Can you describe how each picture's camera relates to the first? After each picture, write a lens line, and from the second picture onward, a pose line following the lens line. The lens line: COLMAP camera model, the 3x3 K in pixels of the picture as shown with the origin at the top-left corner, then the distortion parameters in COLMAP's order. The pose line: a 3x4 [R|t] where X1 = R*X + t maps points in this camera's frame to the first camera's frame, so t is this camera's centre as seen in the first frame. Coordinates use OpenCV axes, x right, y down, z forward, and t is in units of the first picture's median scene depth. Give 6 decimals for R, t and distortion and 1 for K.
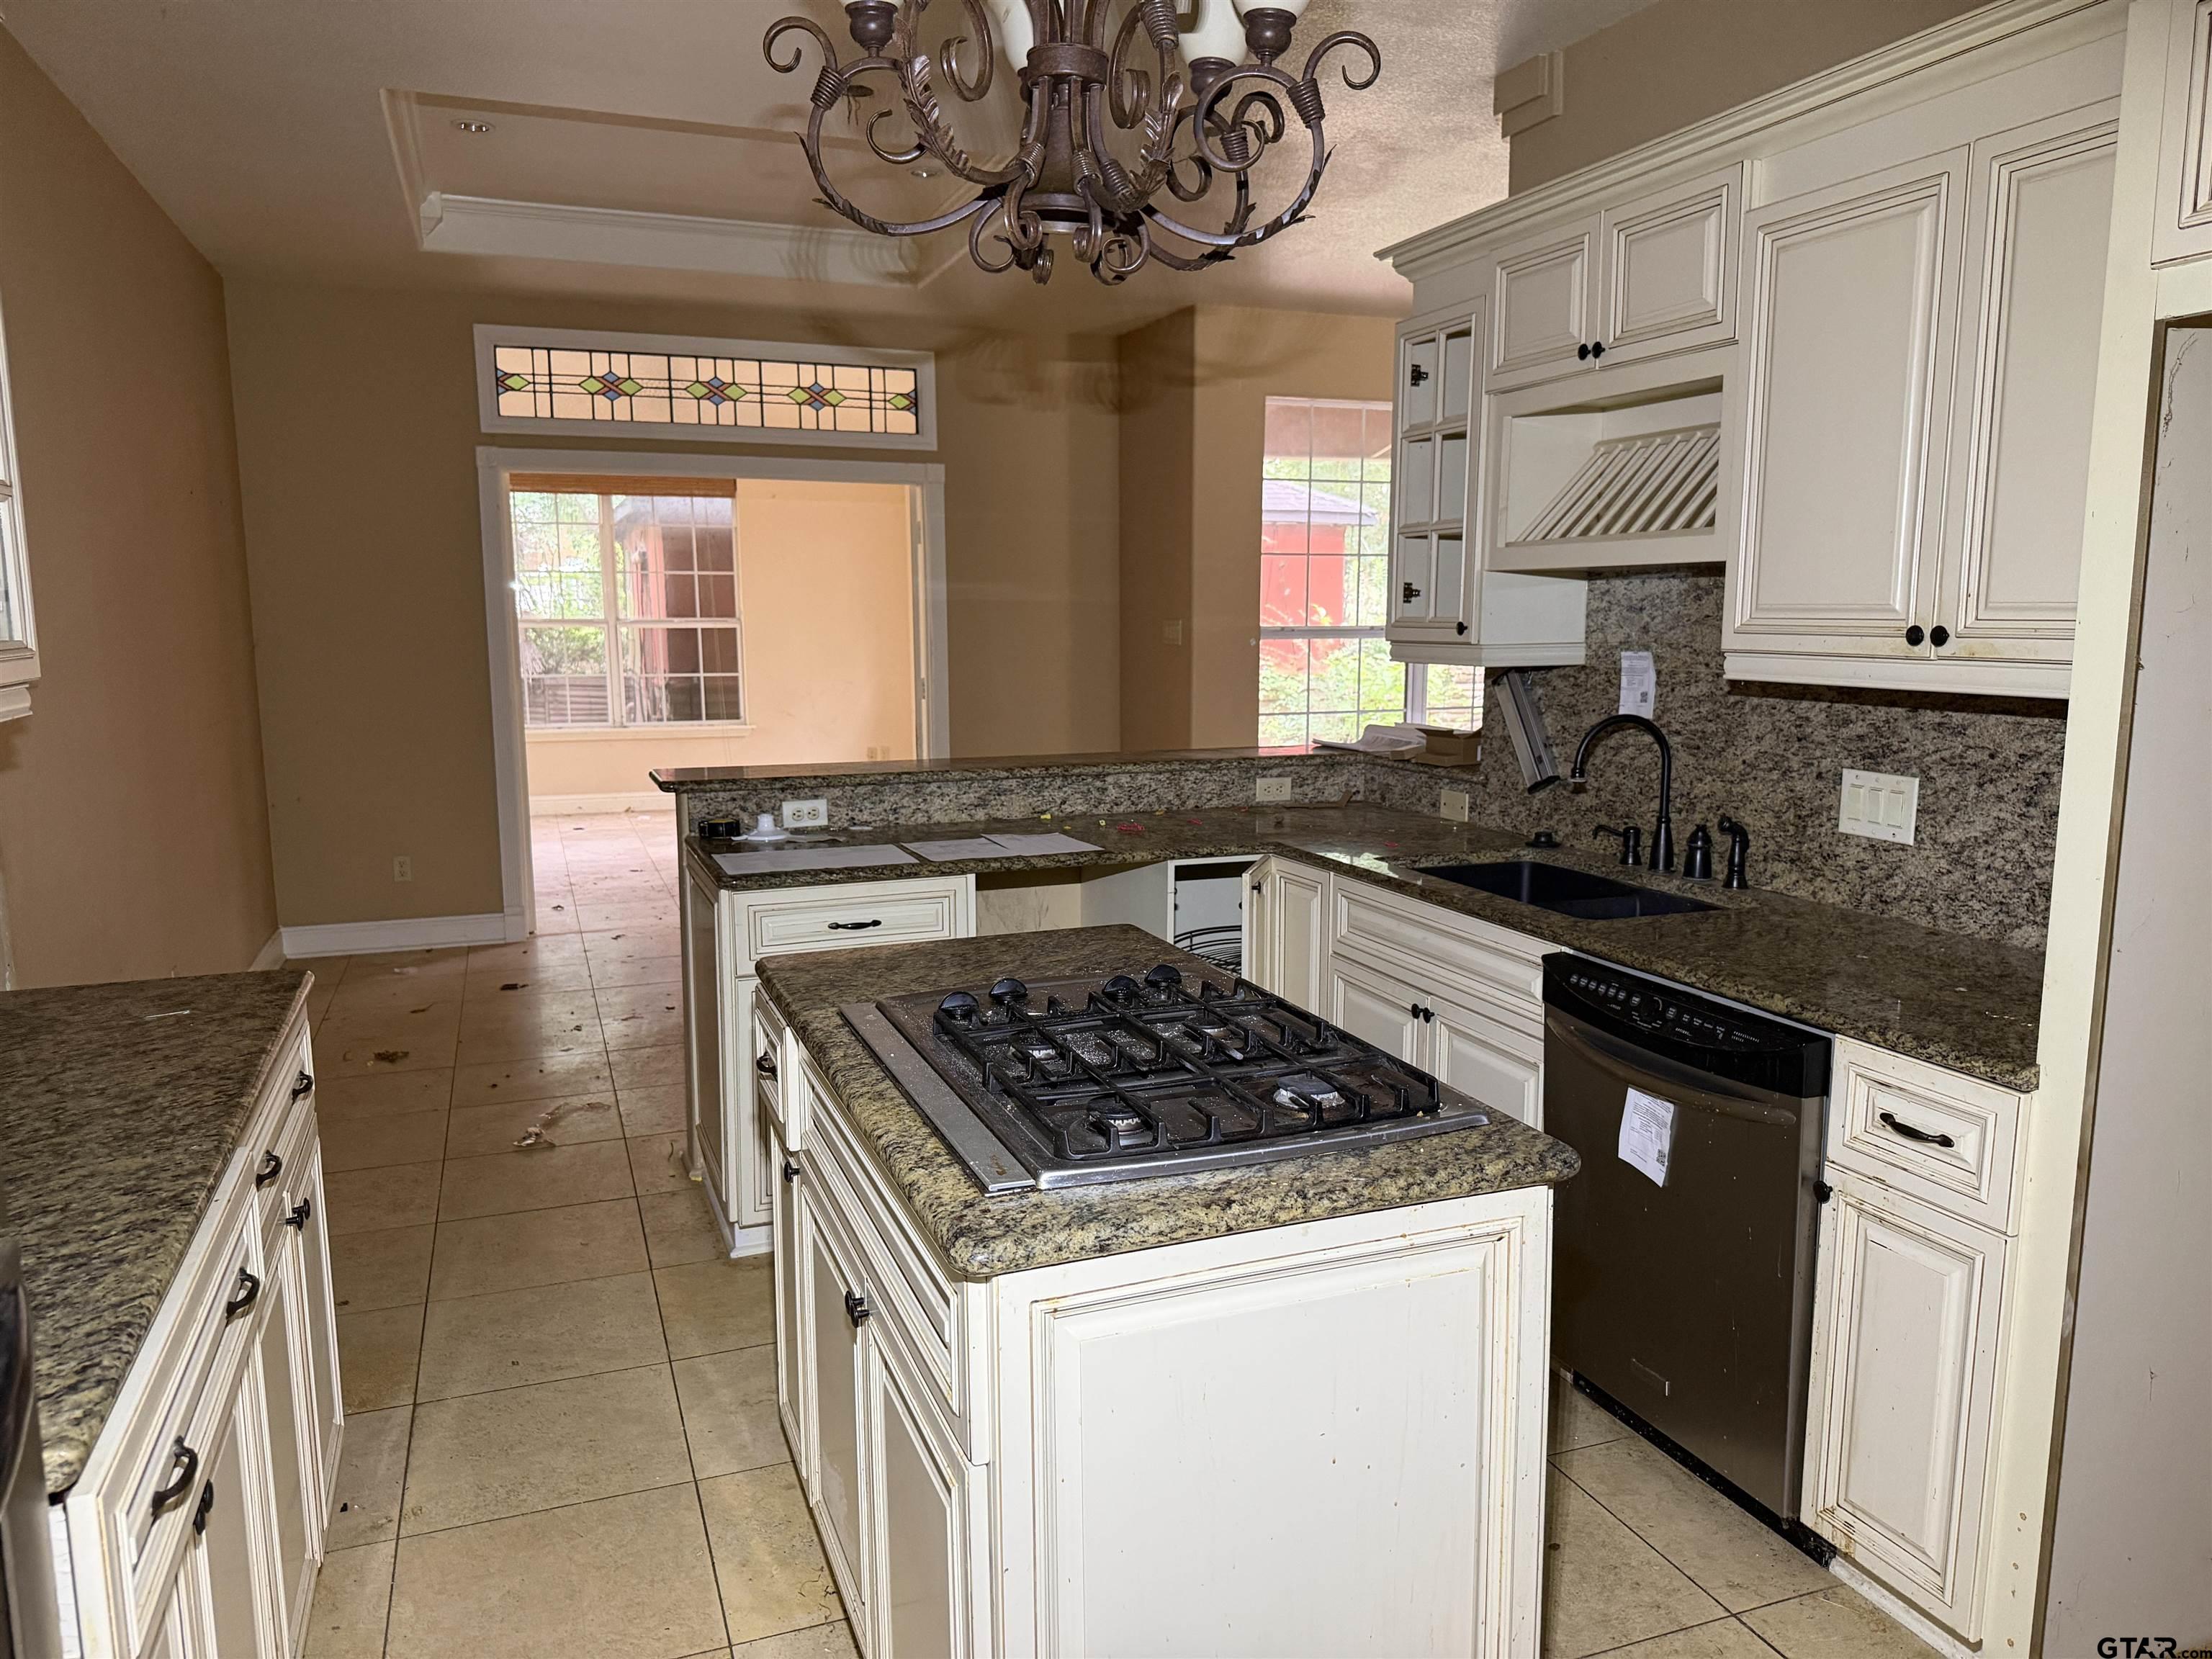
lens RADIAL K [[1552.4, 0, 1107.9], [0, 1552.4, 843.7], [0, 0, 1]] dist [0.000328, -0.001779]
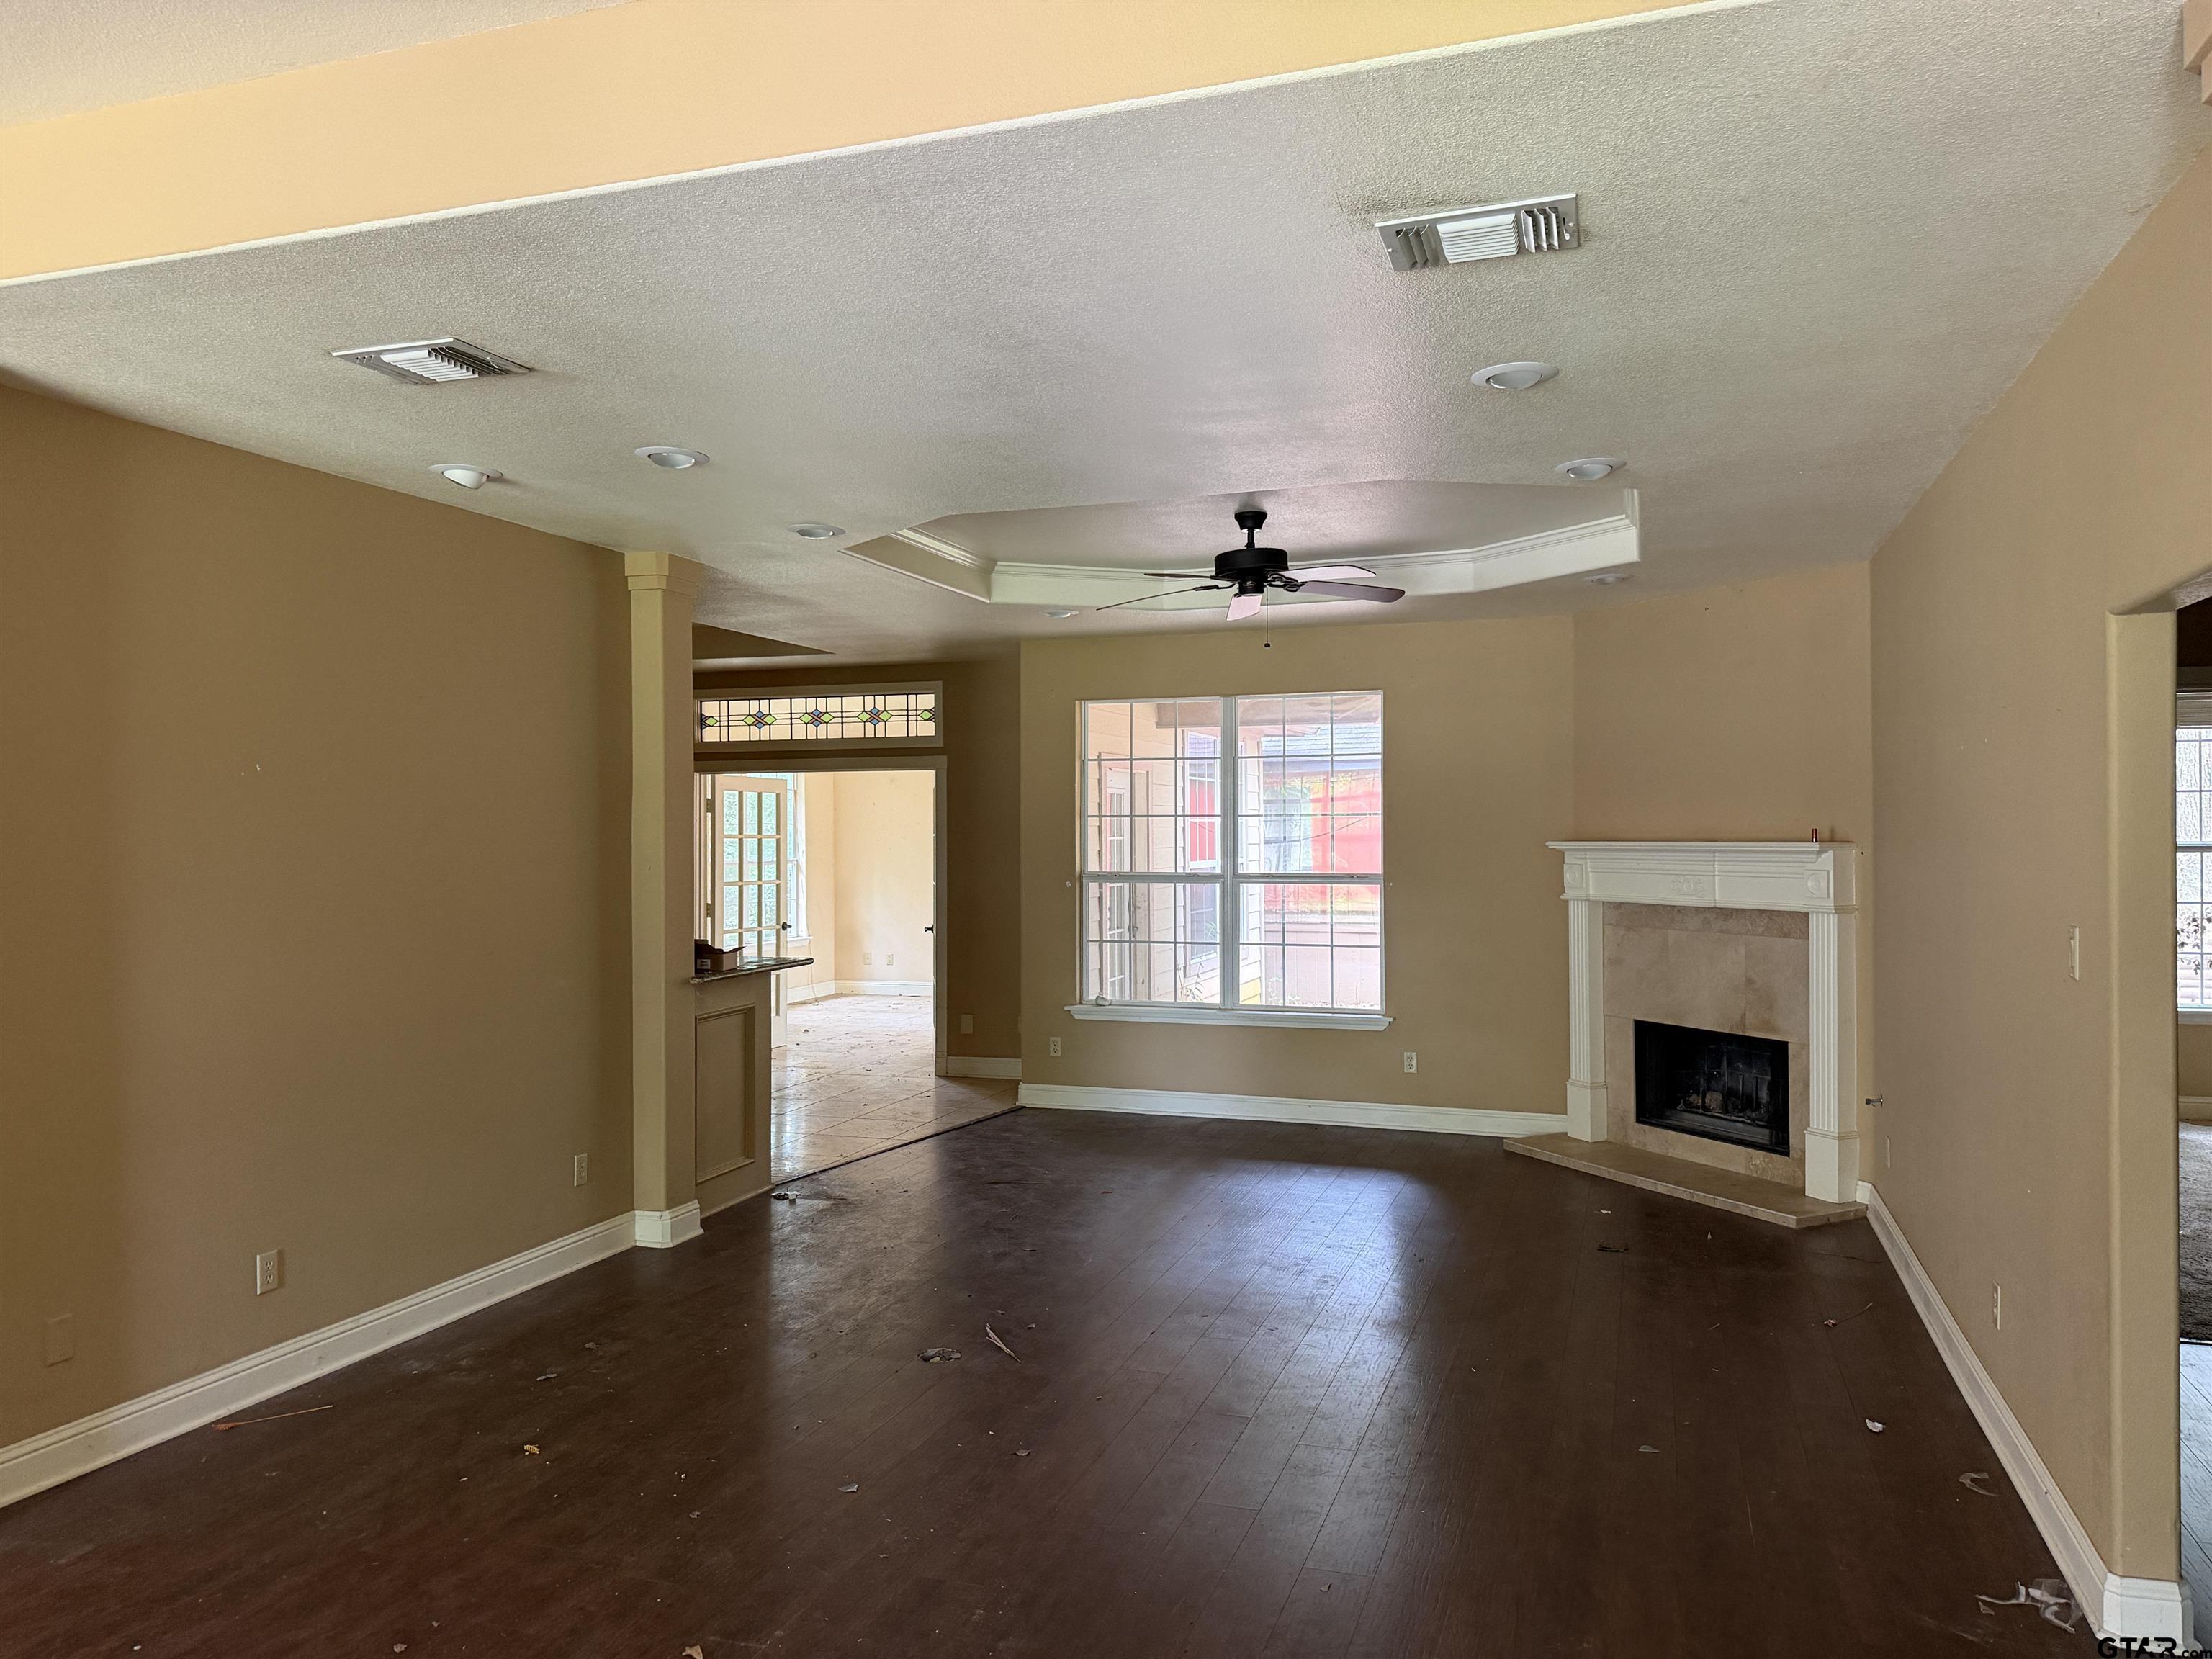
lens RADIAL K [[1552.4, 0, 1106.6], [0, 1552.4, 829.4], [0, 0, 1]] dist [0.000328, -0.001779]
pose [[0.757808, -0.005700, -0.652452, 0.906840], [-0.096765, 0.987922, -0.121021, -0.021412], [0.645262, 0.154845, 0.748104, 0.045817]]
